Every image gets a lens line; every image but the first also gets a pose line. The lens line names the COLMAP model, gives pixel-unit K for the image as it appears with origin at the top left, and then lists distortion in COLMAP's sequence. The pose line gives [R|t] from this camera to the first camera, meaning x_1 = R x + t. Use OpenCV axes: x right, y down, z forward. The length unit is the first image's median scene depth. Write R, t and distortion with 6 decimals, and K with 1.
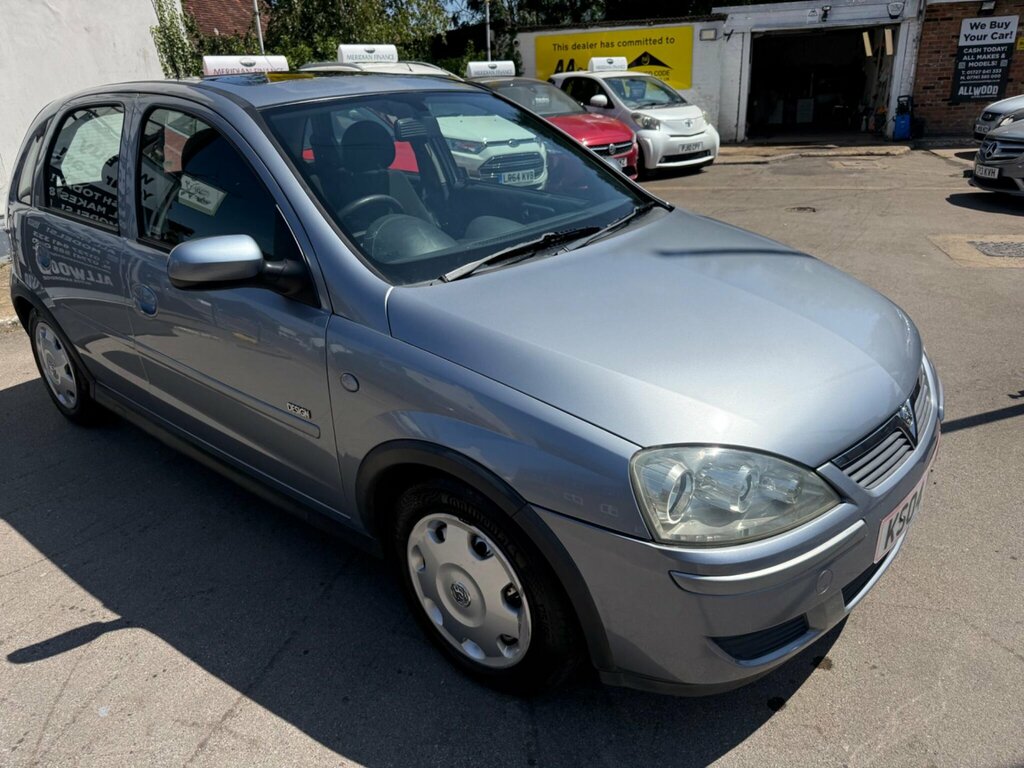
lens RADIAL K [[720.9, 0, 521.1], [0, 720.9, 382.5], [0, 0, 1]] dist [-0.005183, -0.000109]
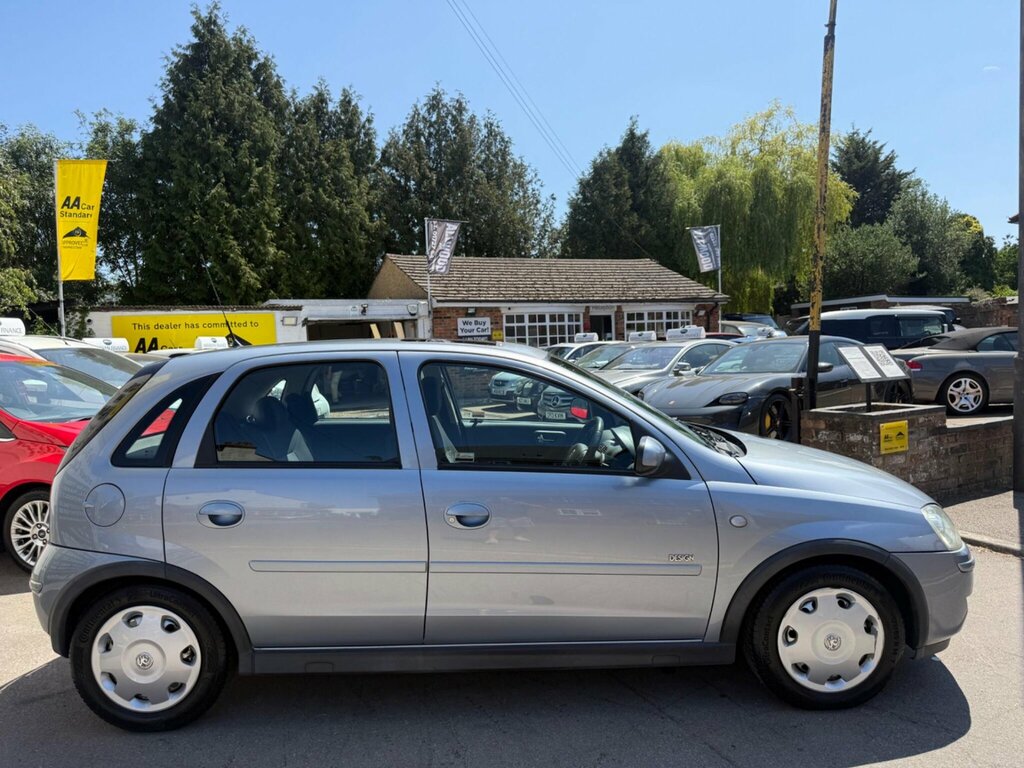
lens RADIAL K [[701.3, 0, 514.6], [0, 701.3, 403.9], [0, 0, 1]] dist [0.062882, -0.094668]
pose [[0.761372, -0.036295, 0.647298, -0.361961], [0.248698, 0.938399, -0.239910, 0.001130], [-0.598716, 0.343643, 0.723497, 0.026593]]
